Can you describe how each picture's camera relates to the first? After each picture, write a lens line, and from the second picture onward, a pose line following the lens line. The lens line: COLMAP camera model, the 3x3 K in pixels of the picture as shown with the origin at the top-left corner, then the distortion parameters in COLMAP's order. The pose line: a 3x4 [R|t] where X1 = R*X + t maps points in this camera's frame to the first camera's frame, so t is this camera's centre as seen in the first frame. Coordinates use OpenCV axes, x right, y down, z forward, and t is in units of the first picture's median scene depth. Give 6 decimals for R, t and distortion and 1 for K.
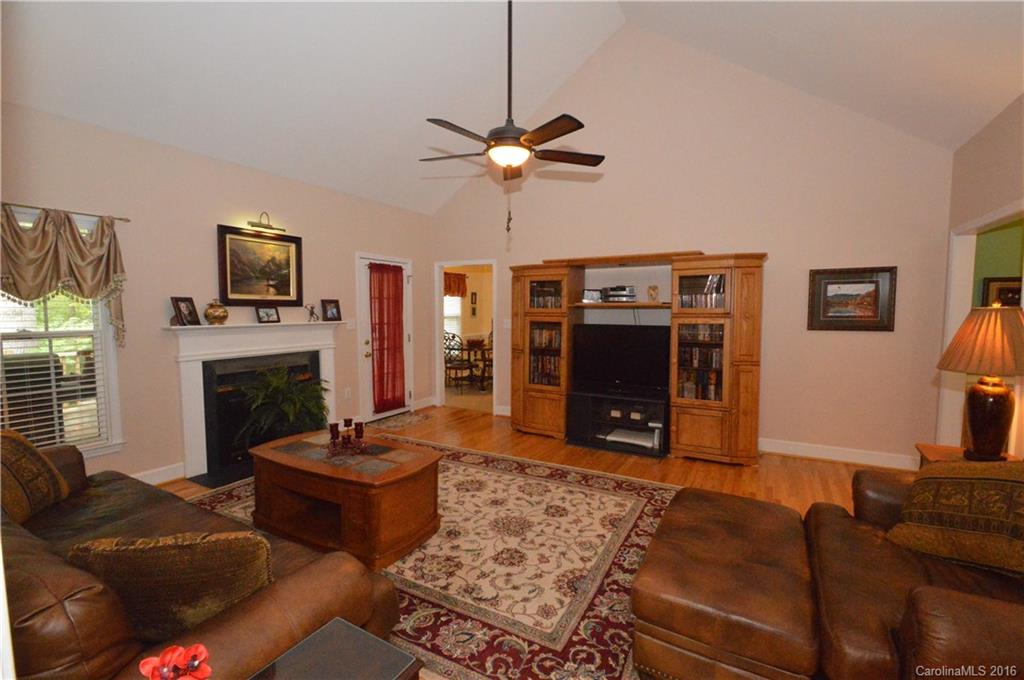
lens RADIAL K [[453.4, 0, 511.4], [0, 453.4, 341.0], [0, 0, 1]] dist [0.001373, 0.000037]
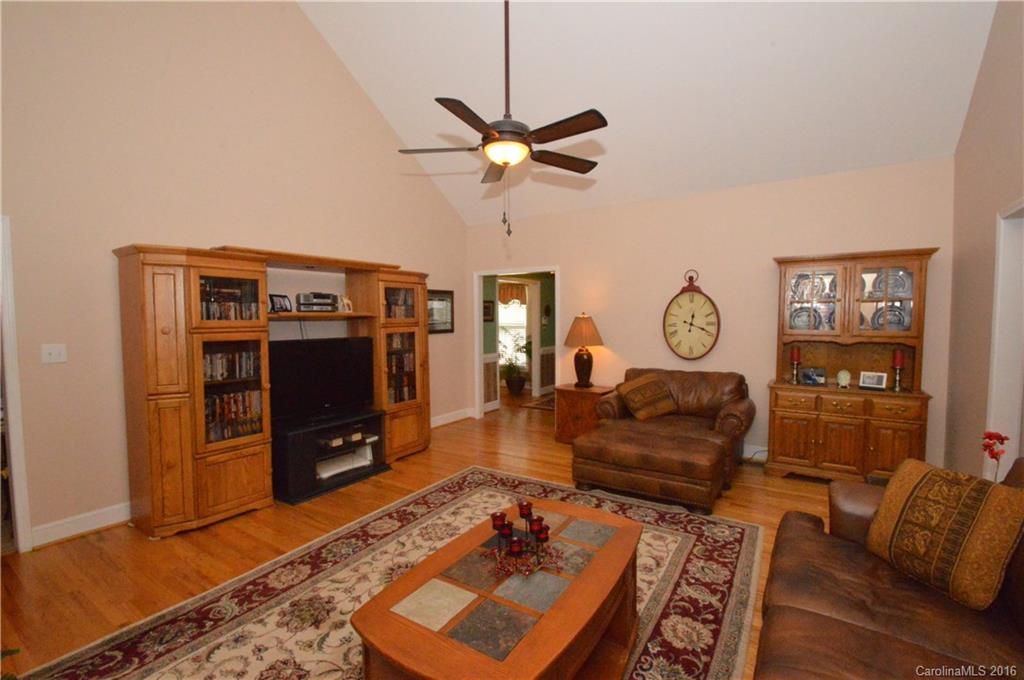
lens RADIAL K [[453.4, 0, 511.4], [0, 453.4, 341.0], [0, 0, 1]] dist [0.001373, 0.000037]
pose [[0.063130, -0.056286, 0.996417, -0.751267], [0.079381, 0.995528, 0.051207, -0.059932], [-0.994843, 0.075864, 0.067316, 0.764189]]
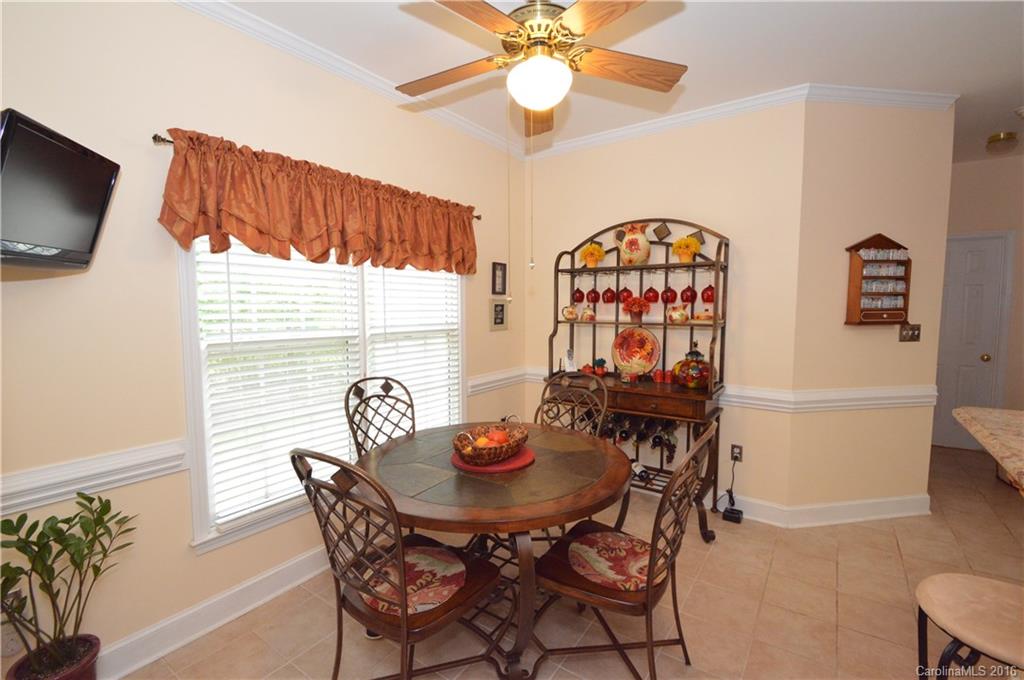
lens RADIAL K [[453.4, 0, 511.4], [0, 453.4, 341.0], [0, 0, 1]] dist [0.001373, 0.000037]
pose [[0.999716, -0.001912, -0.023761, -0.020077], [0.002159, 0.999944, 0.010380, -0.016017], [0.023740, -0.010428, 0.999664, 0.205506]]
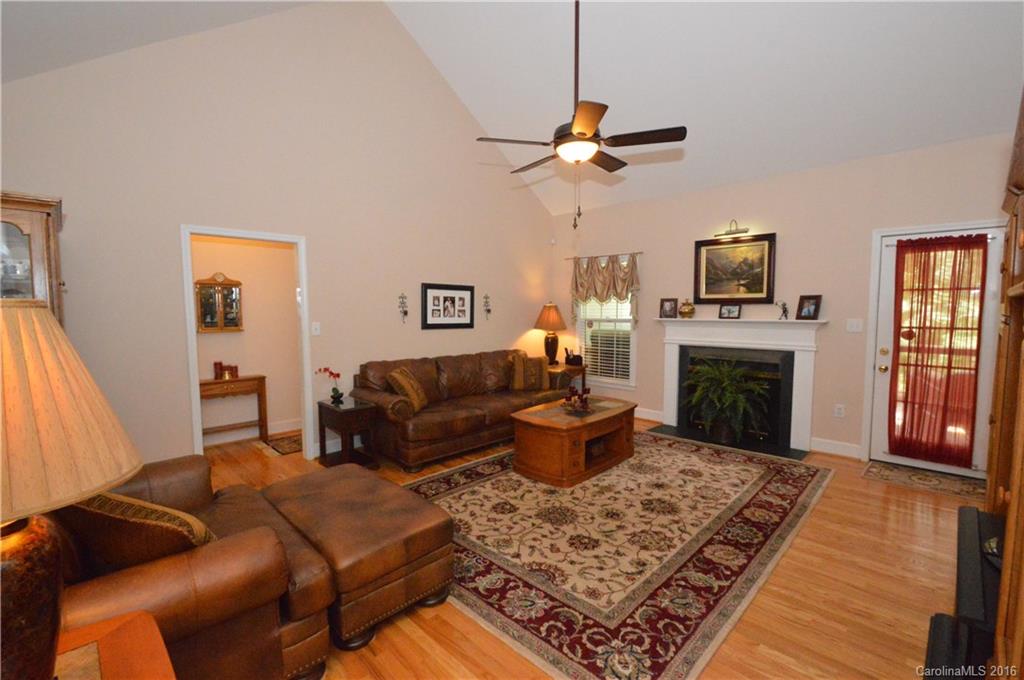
lens RADIAL K [[453.4, 0, 511.4], [0, 453.4, 341.0], [0, 0, 1]] dist [0.001373, 0.000037]
pose [[-0.268411, 0.070764, -0.960702, 0.810292], [-0.066667, 0.993542, 0.091809, -0.062165], [0.960995, 0.088690, -0.261960, 0.924401]]
